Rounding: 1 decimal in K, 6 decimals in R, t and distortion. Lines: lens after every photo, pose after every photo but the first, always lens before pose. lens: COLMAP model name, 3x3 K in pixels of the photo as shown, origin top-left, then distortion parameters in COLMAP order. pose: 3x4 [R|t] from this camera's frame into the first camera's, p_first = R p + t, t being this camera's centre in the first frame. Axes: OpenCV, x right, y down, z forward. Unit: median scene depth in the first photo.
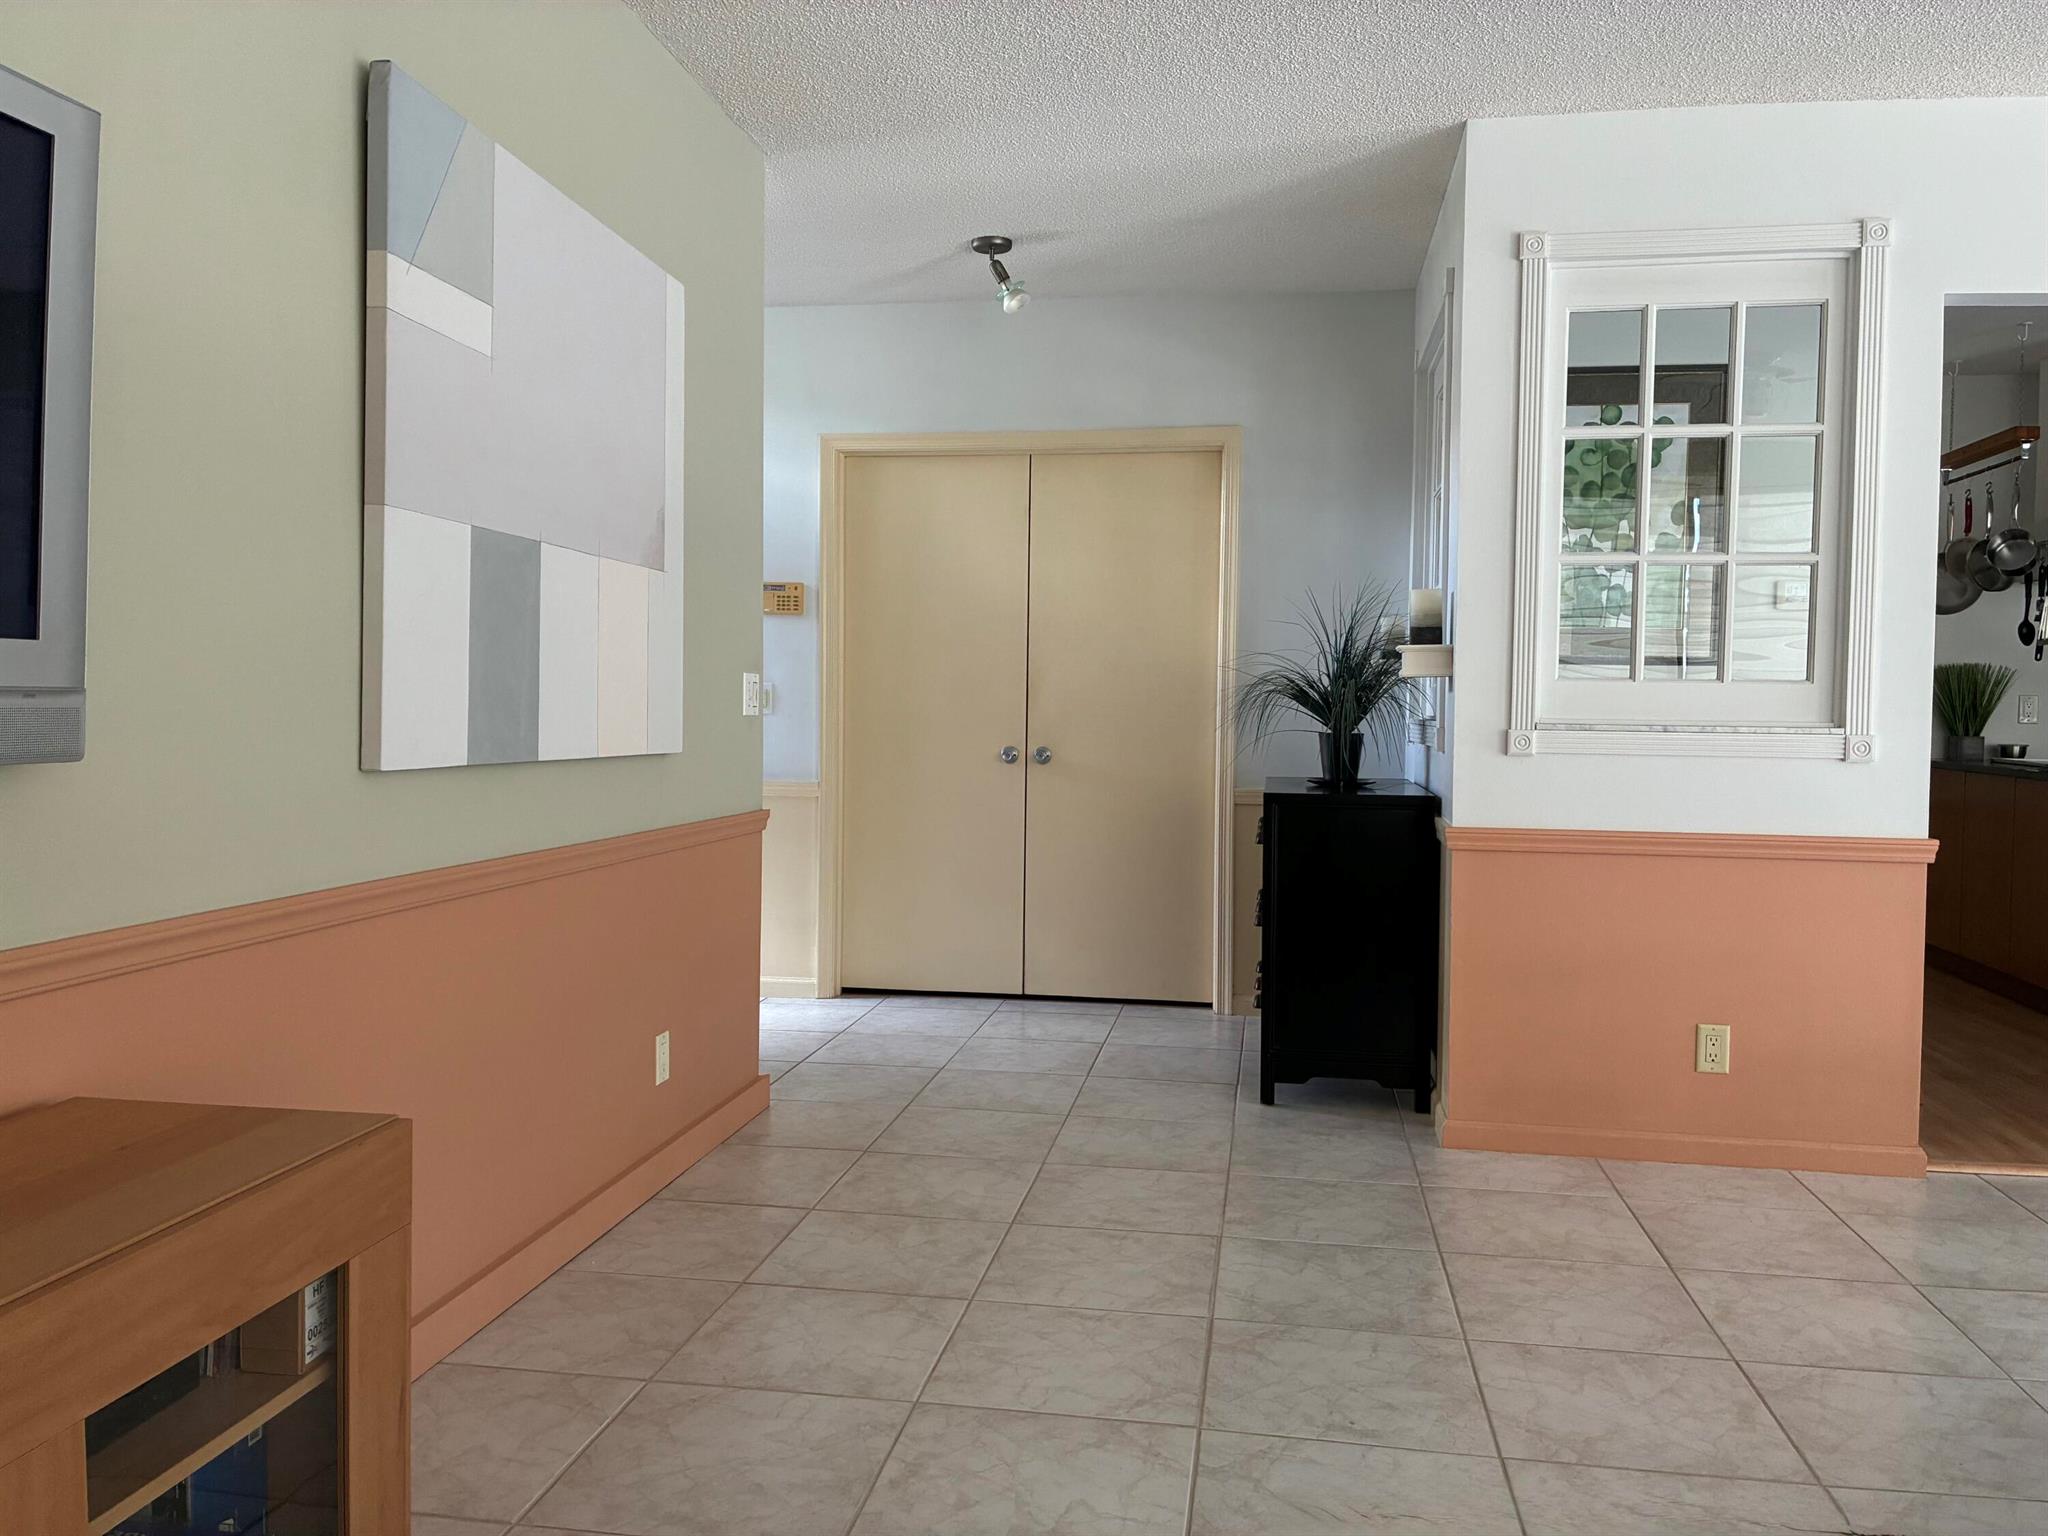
lens RADIAL K [[1571.4, 0, 1027.5], [0, 1571.4, 765.1], [0, 0, 1]] dist [0.035351, -0.010317]
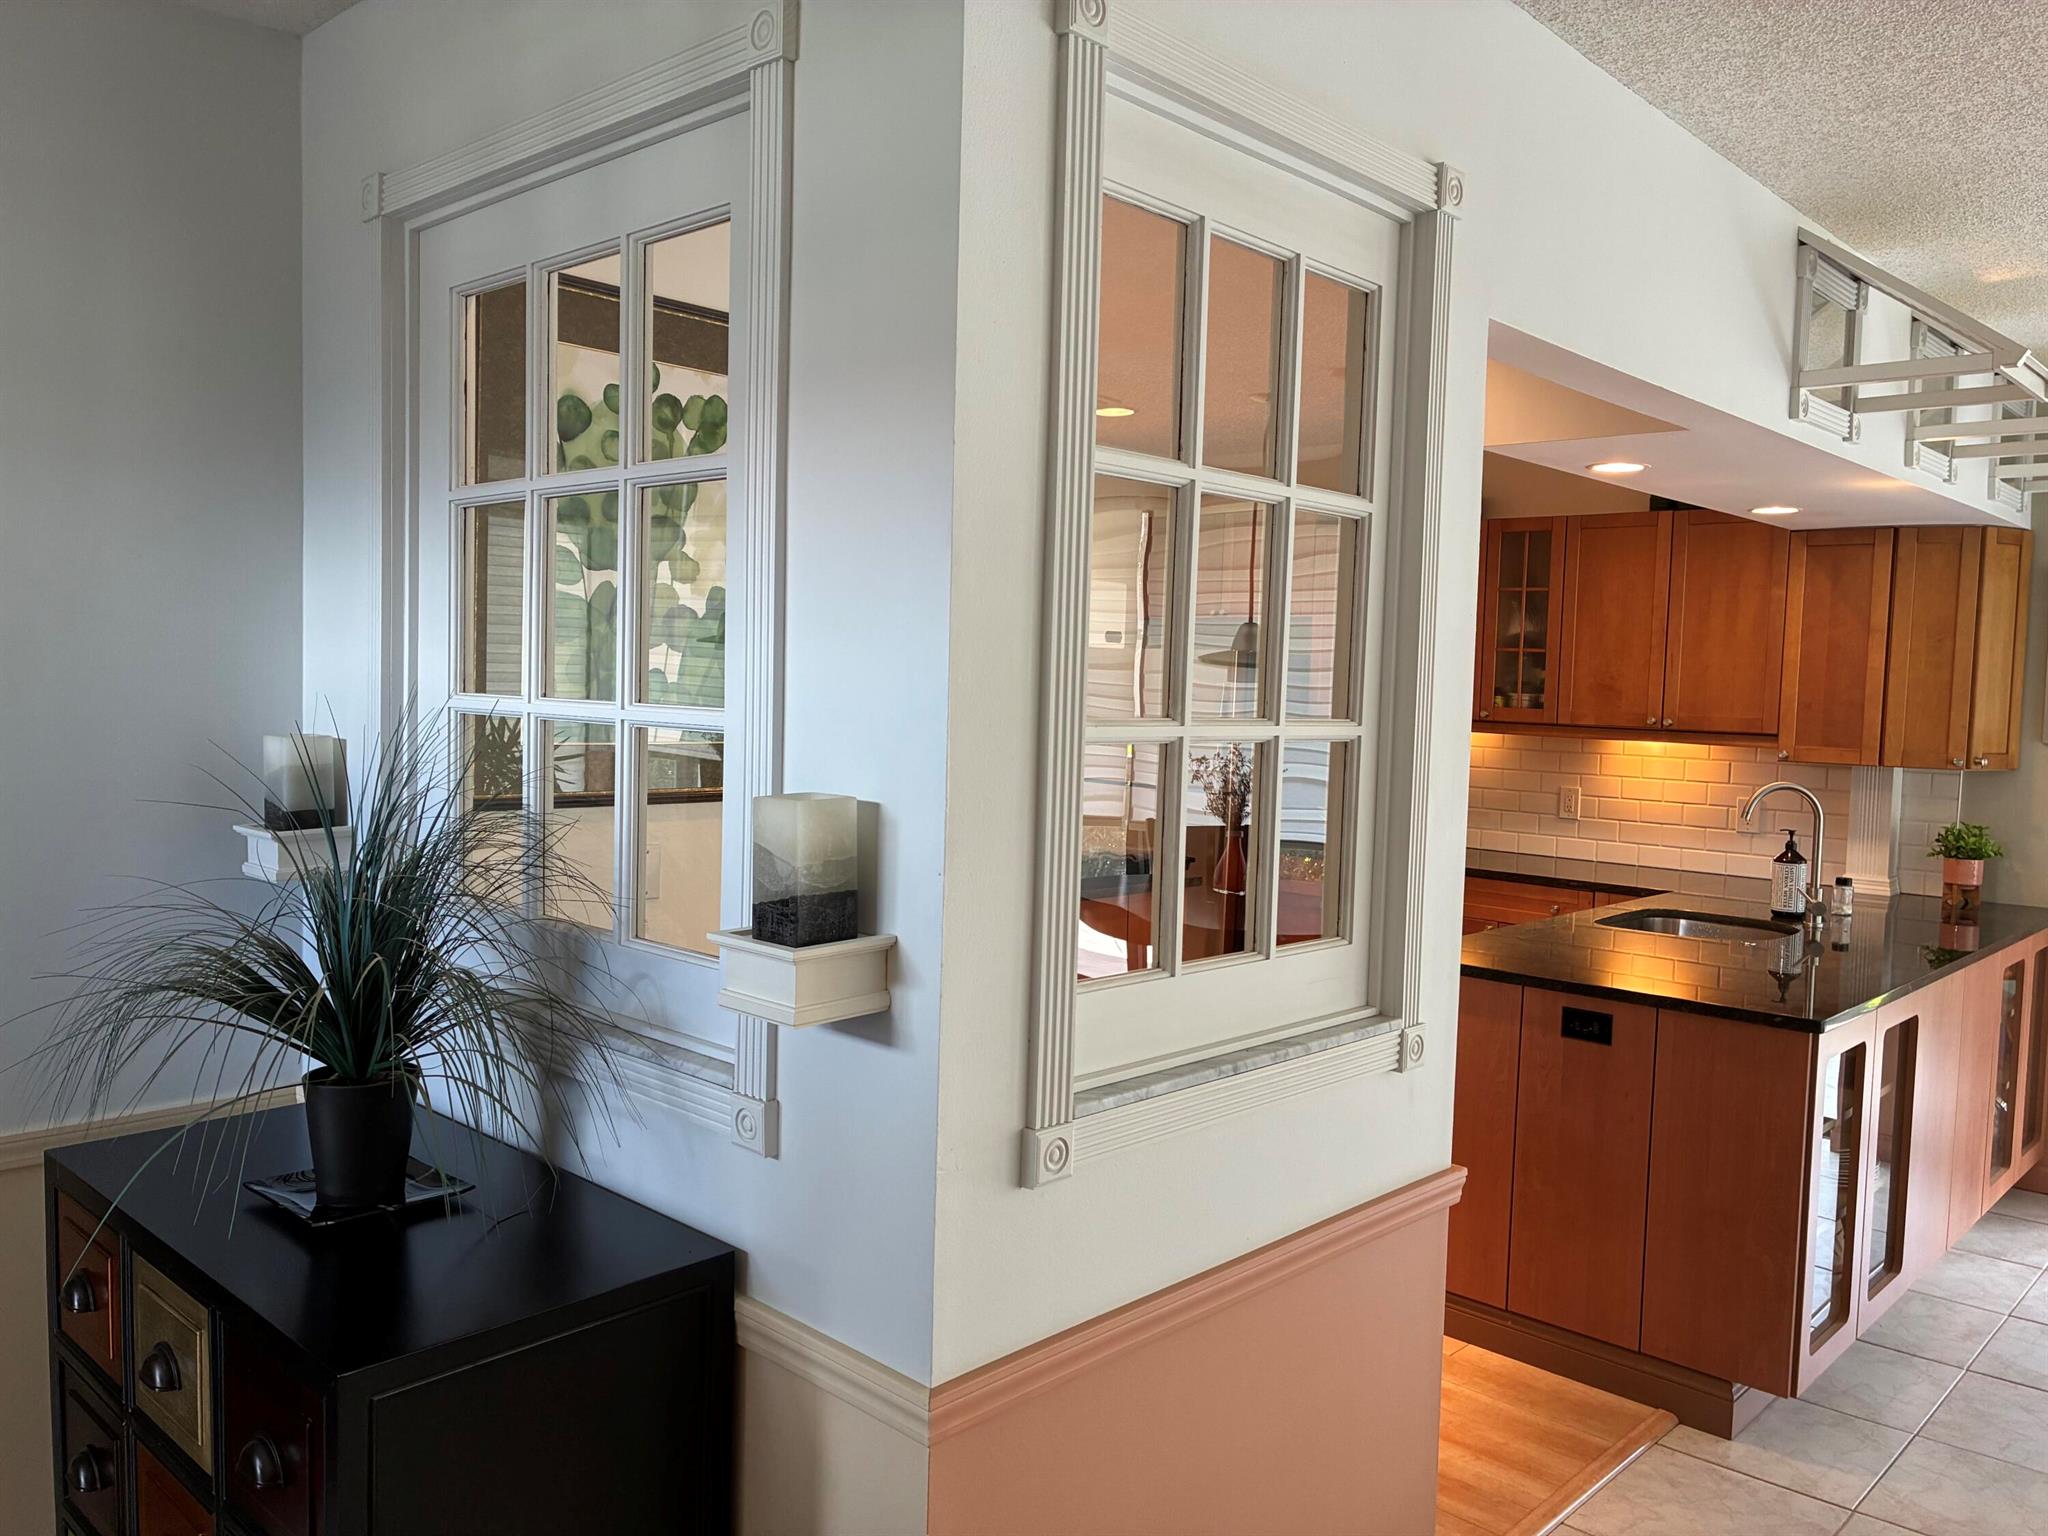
lens RADIAL K [[1571.4, 0, 1027.0], [0, 1571.4, 762.1], [0, 0, 1]] dist [0.035351, -0.010317]
pose [[0.554048, -0.045151, 0.831259, -0.052486], [0.006680, 0.998737, 0.049796, -0.147052], [-0.832458, -0.022037, 0.553650, 0.771216]]
